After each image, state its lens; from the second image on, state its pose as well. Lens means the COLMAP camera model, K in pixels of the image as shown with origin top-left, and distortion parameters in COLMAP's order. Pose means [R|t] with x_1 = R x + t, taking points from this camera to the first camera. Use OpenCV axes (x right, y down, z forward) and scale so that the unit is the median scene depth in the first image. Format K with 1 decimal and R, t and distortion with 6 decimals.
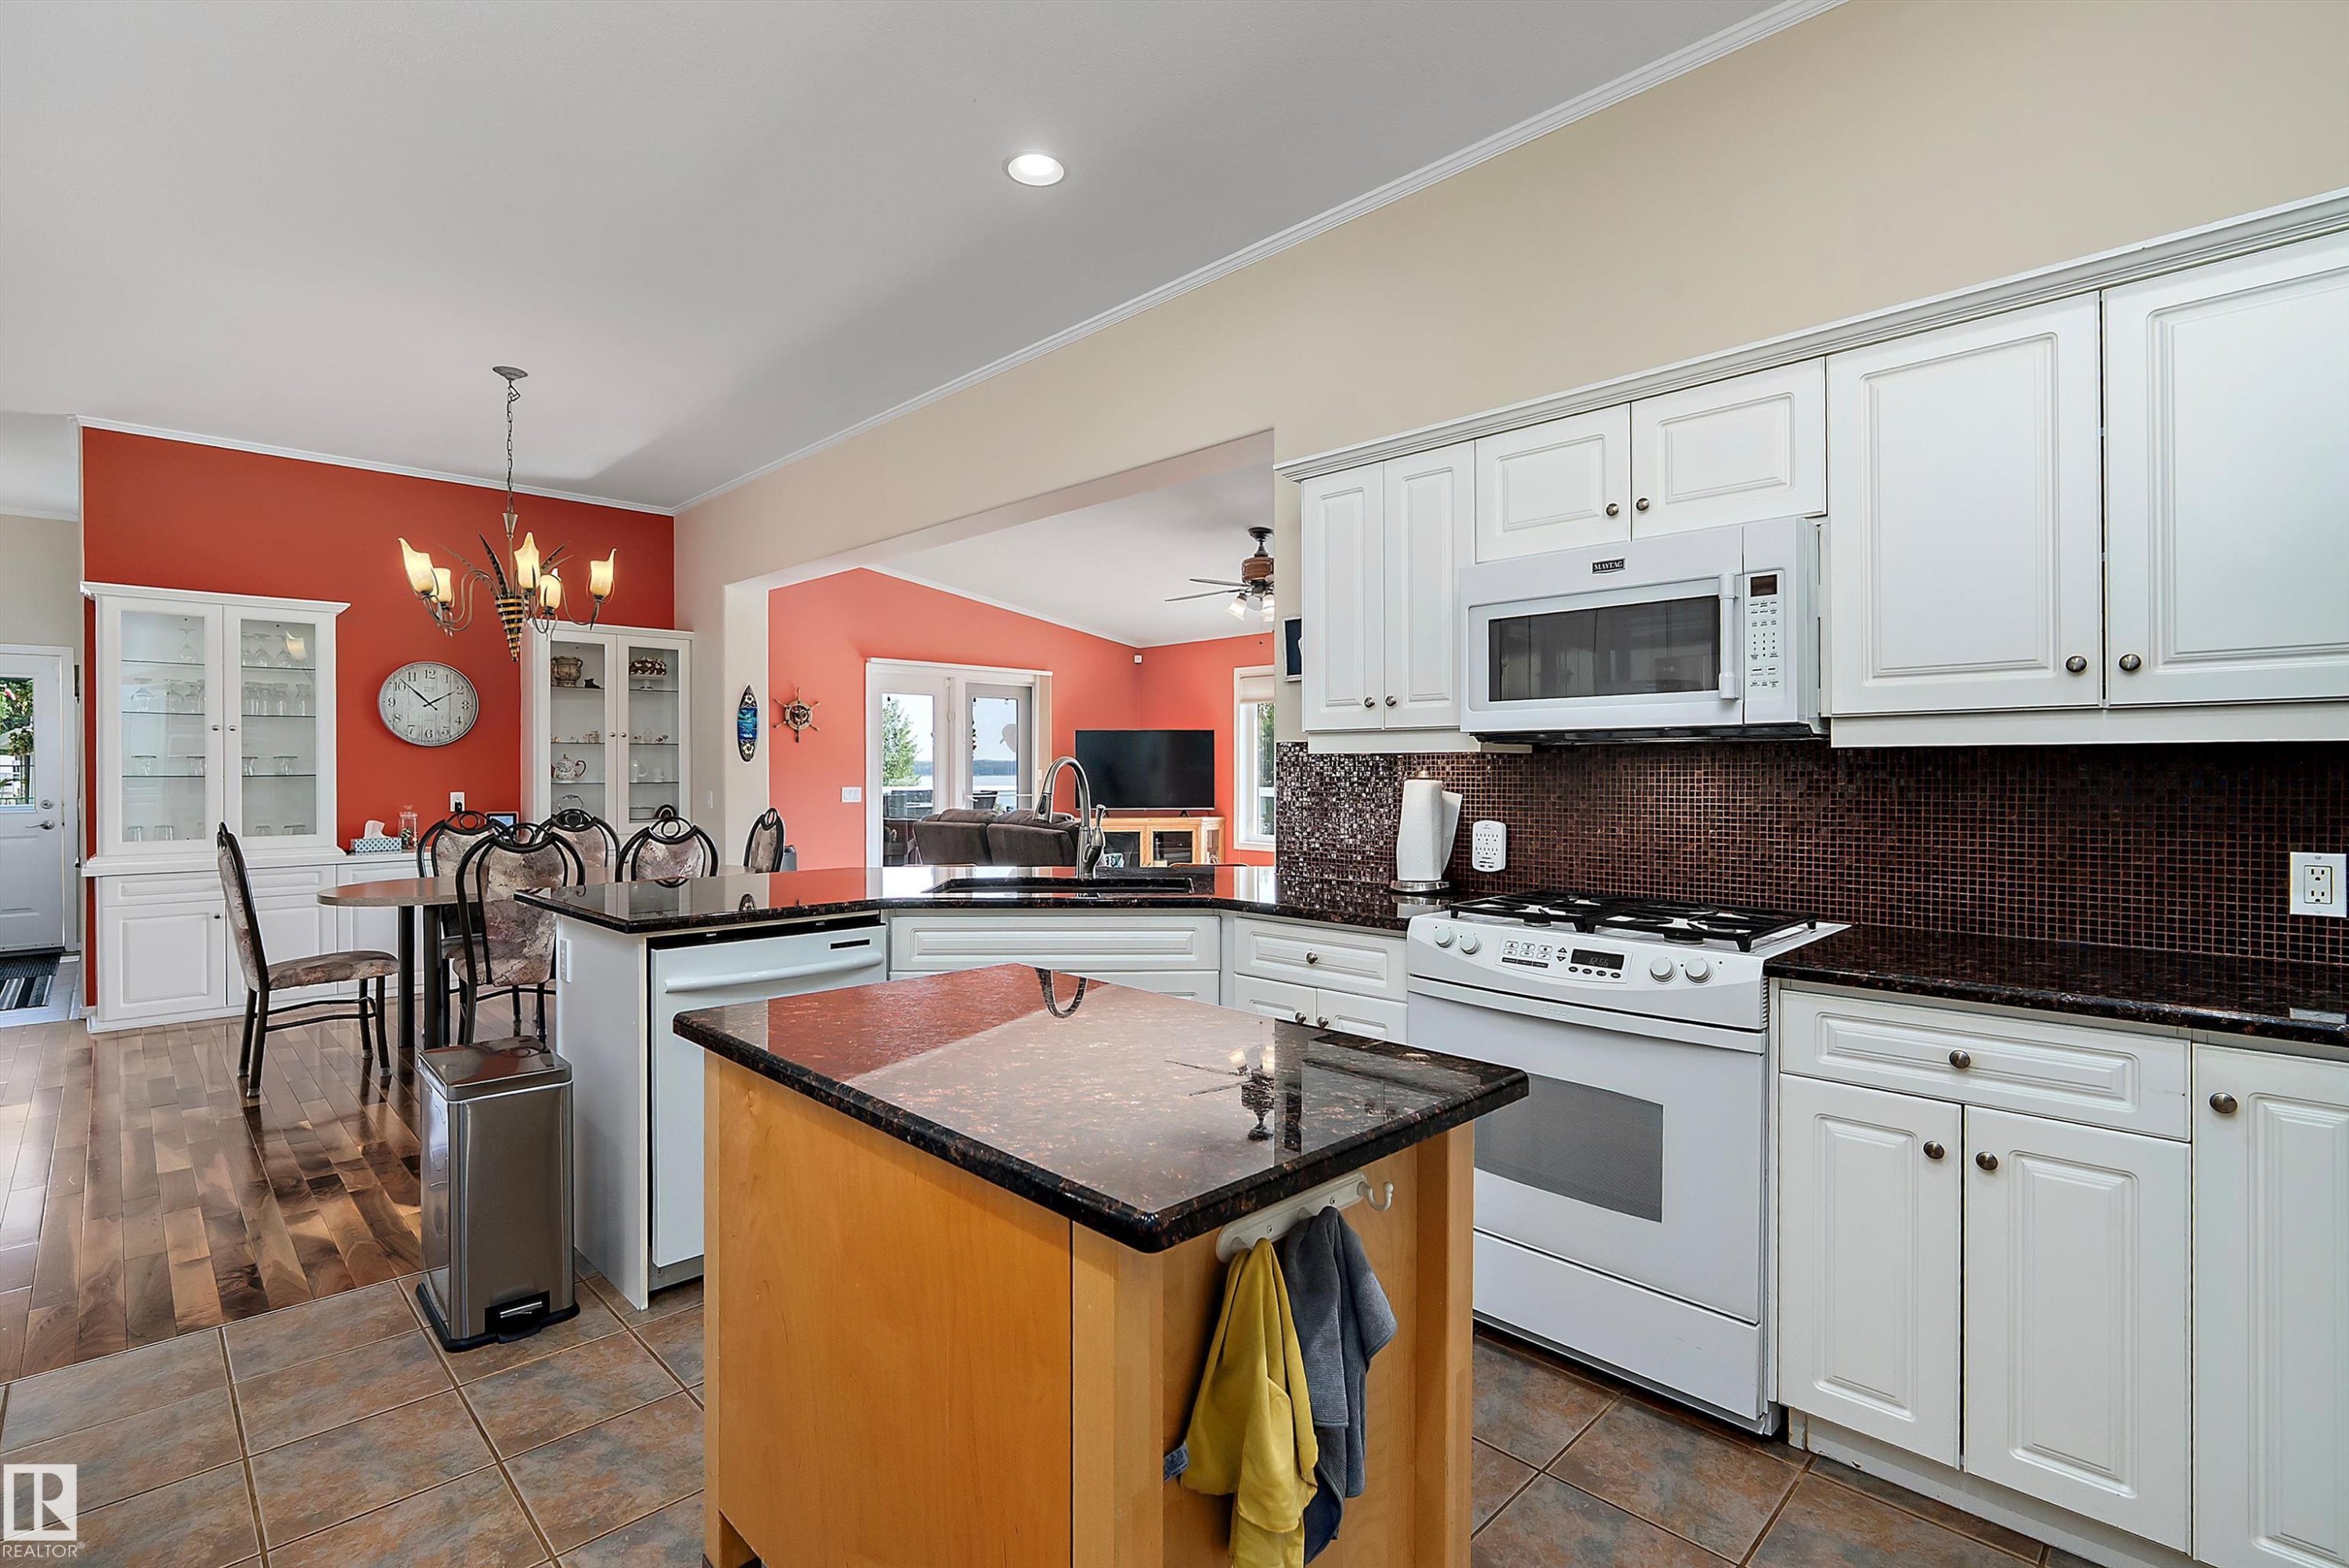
lens RADIAL K [[1071.9, 0, 1159.2], [0, 1071.9, 776.2], [0, 0, 1]] dist [-0.013422, 0.000621]
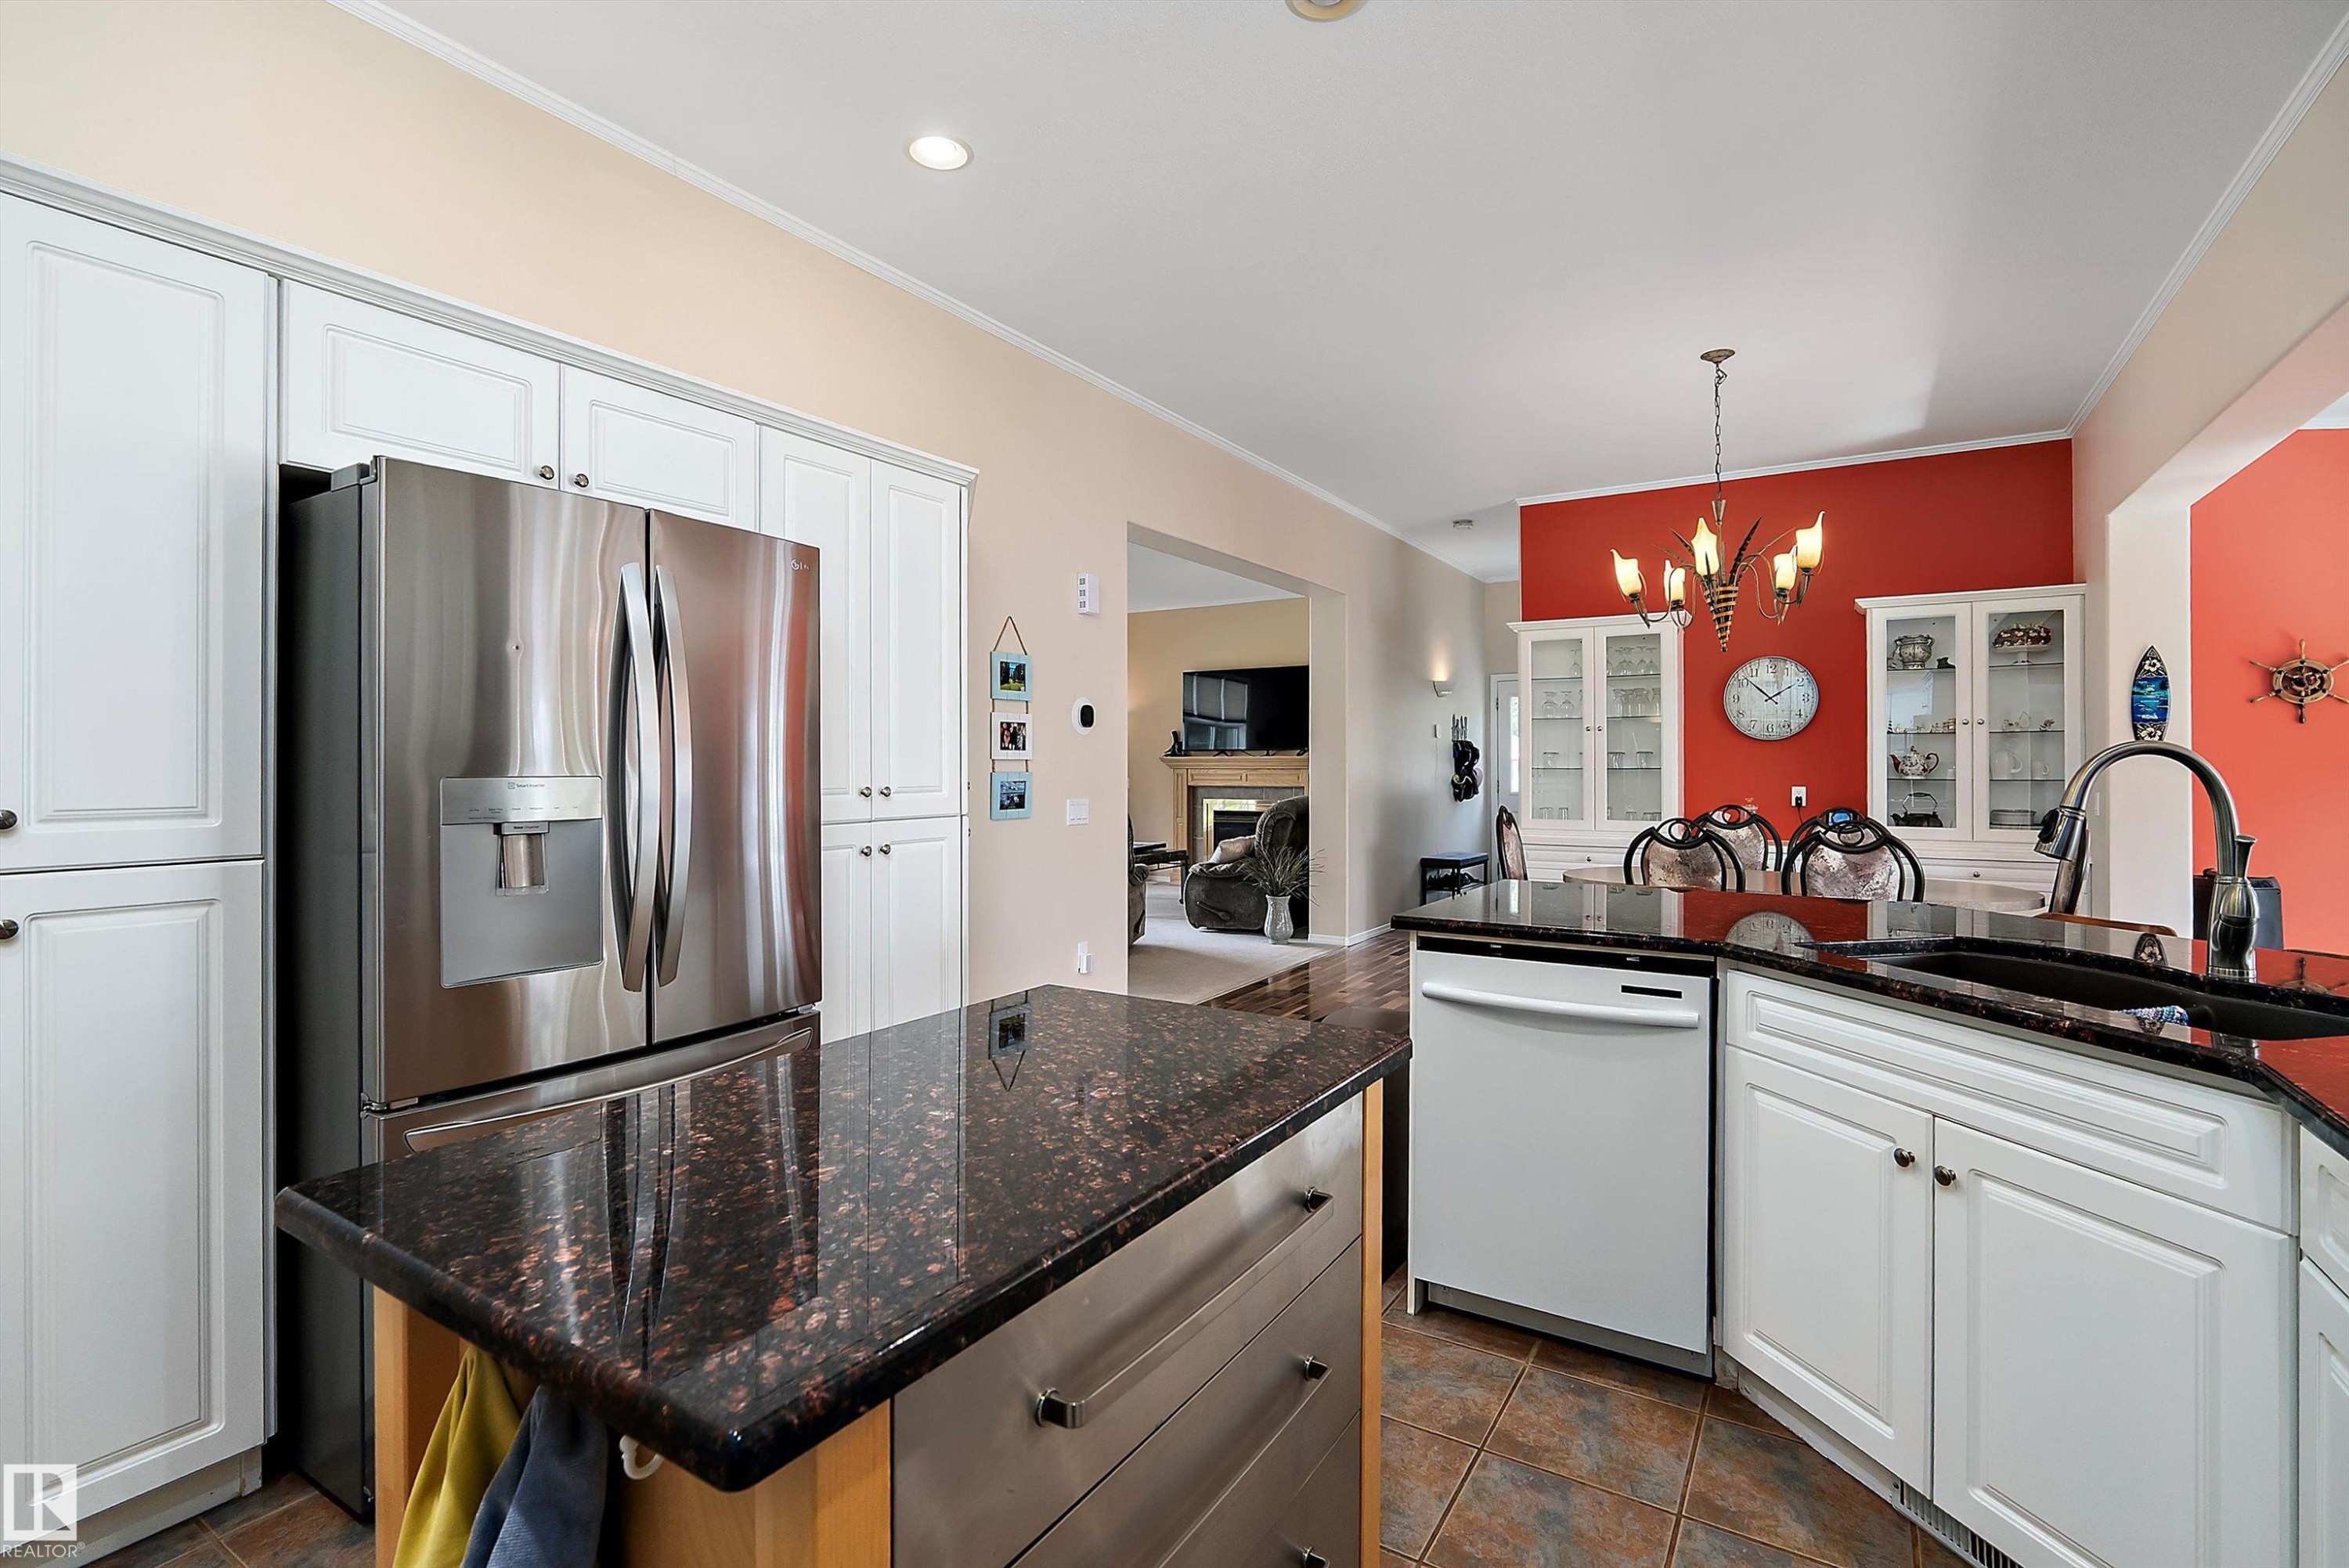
lens RADIAL K [[1071.9, 0, 1182.7], [0, 1071.9, 774.4], [0, 0, 1]] dist [-0.013422, 0.000621]
pose [[0.241687, 0.011375, -0.970287, 0.178901], [-0.006957, 0.999926, 0.009990, -0.002118], [0.970329, 0.004336, 0.241749, 0.235656]]
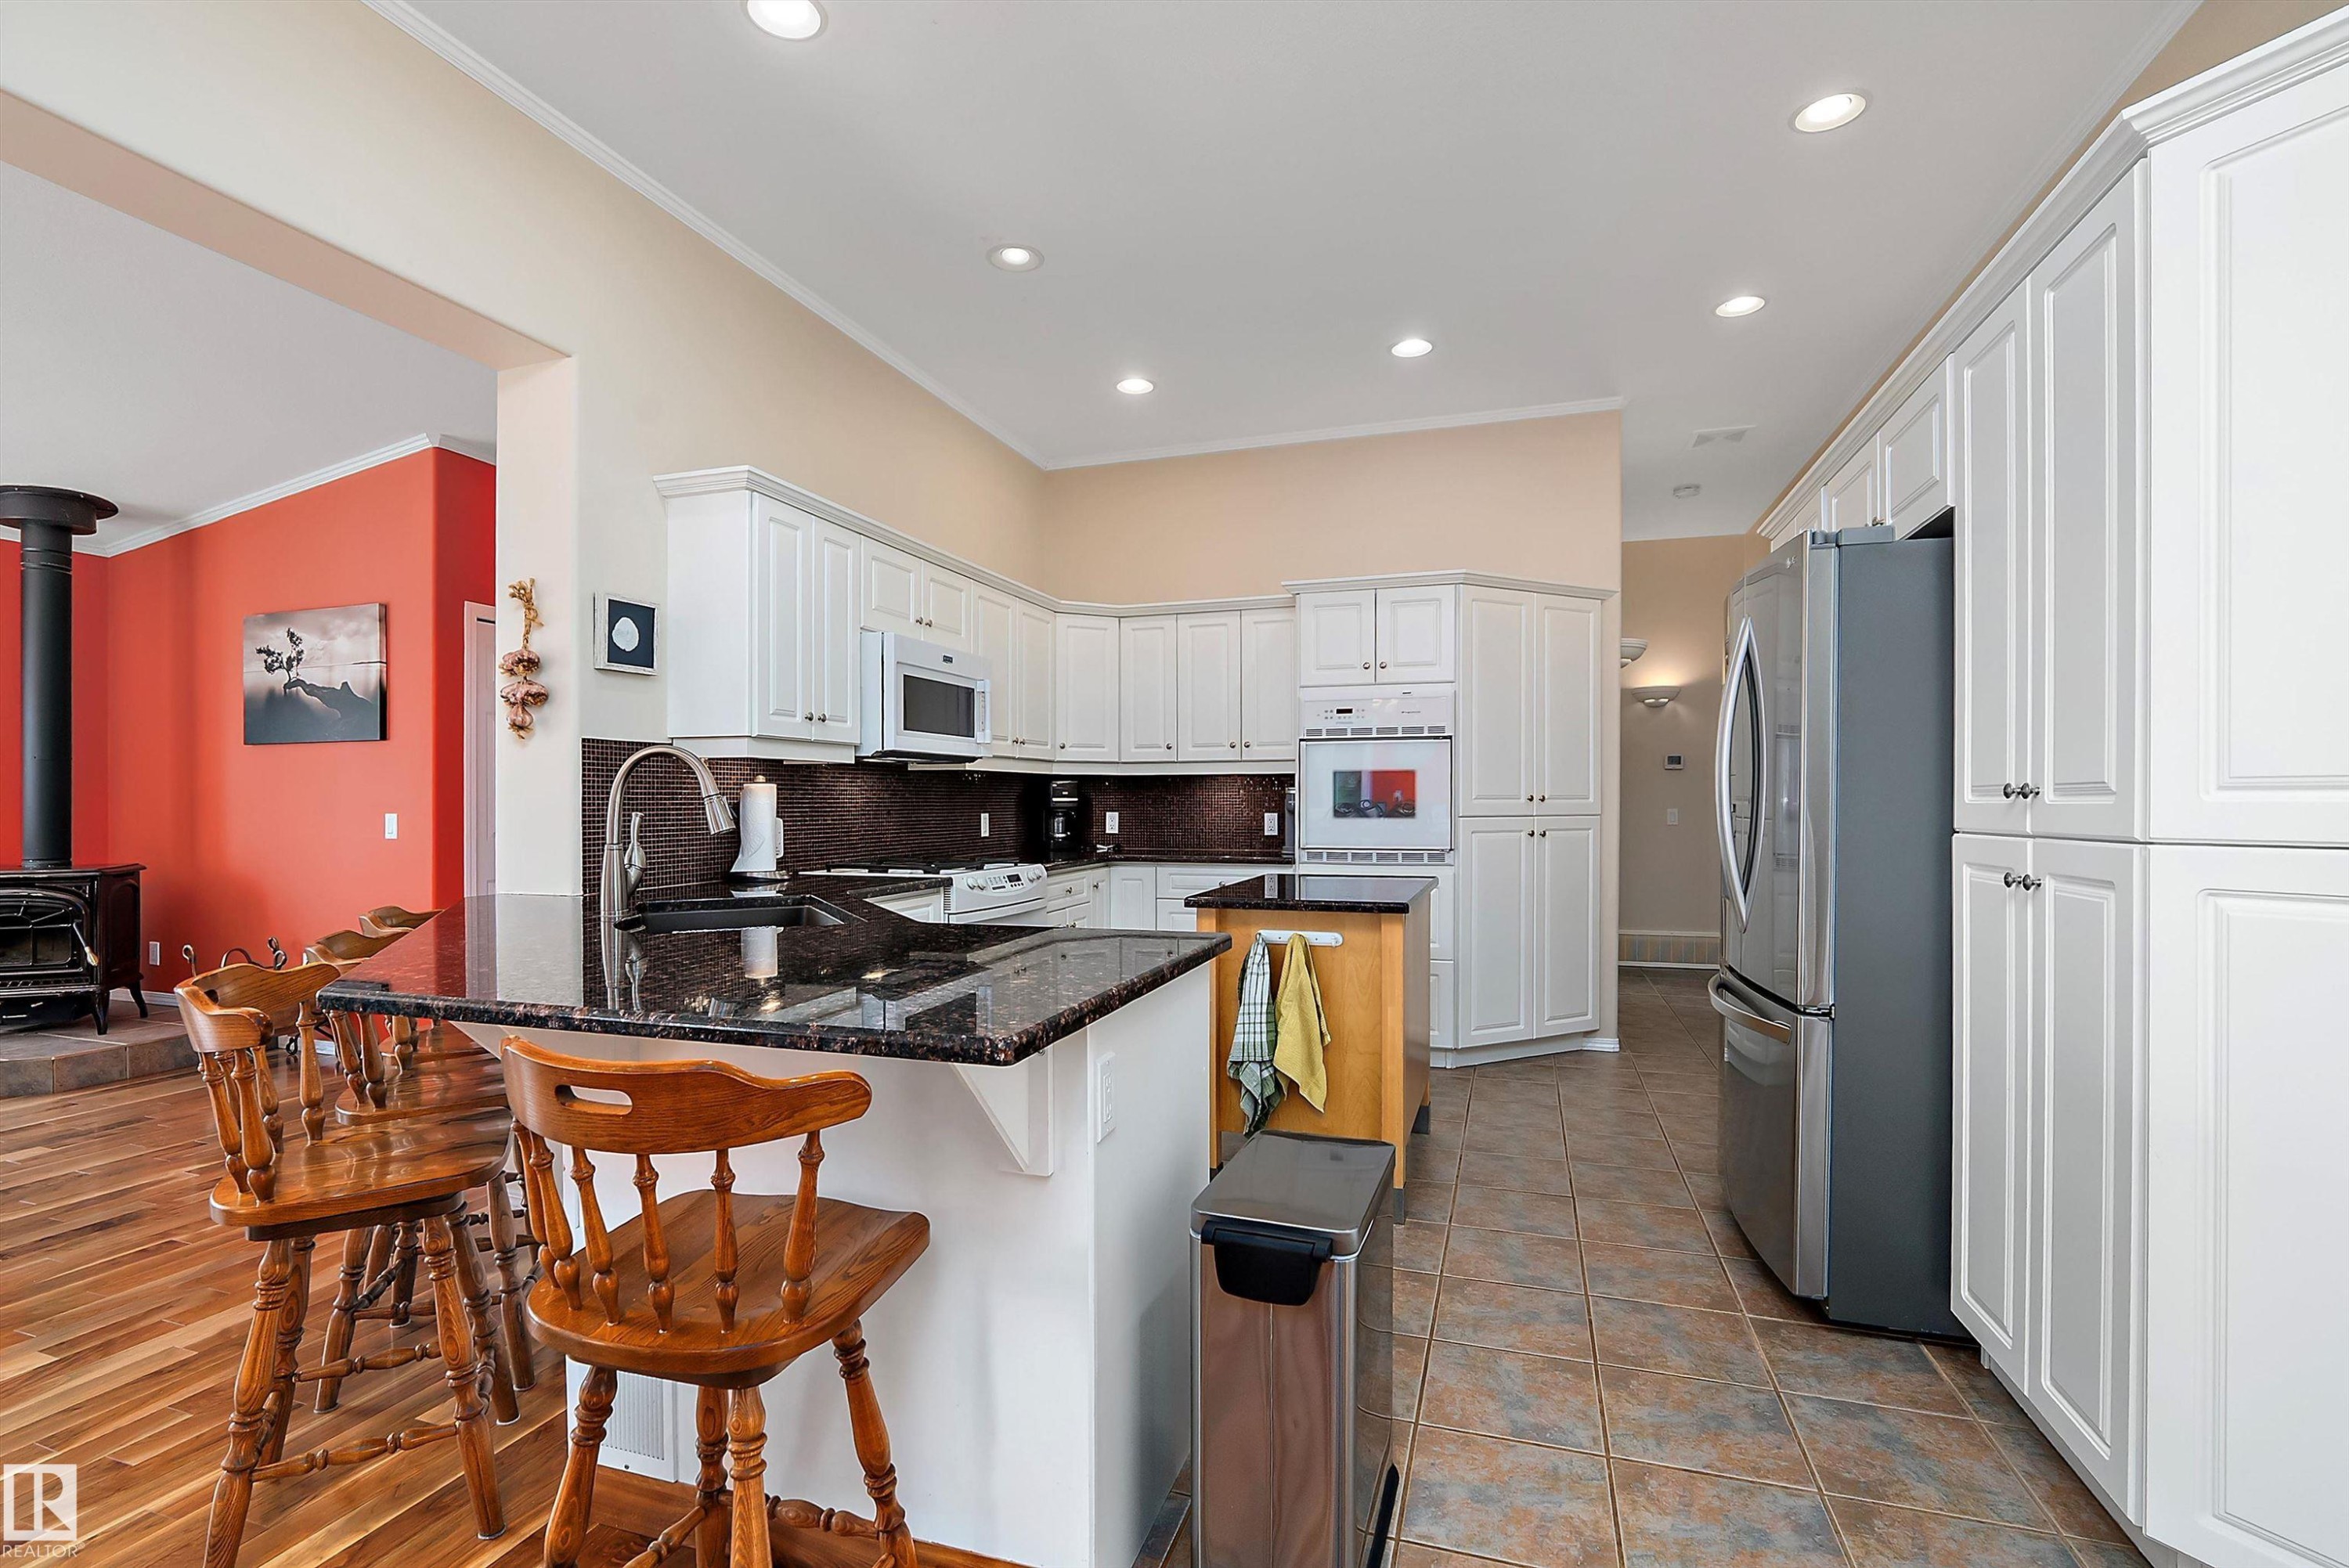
lens RADIAL K [[1071.9, 0, 1164.2], [0, 1071.9, 791.0], [0, 0, 1]] dist [-0.013422, 0.000621]
pose [[-0.455438, 0.008820, 0.890224, -0.526106], [0.007535, 0.999953, -0.006053, 0.011480], [-0.890236, 0.003951, -0.455483, 0.610819]]
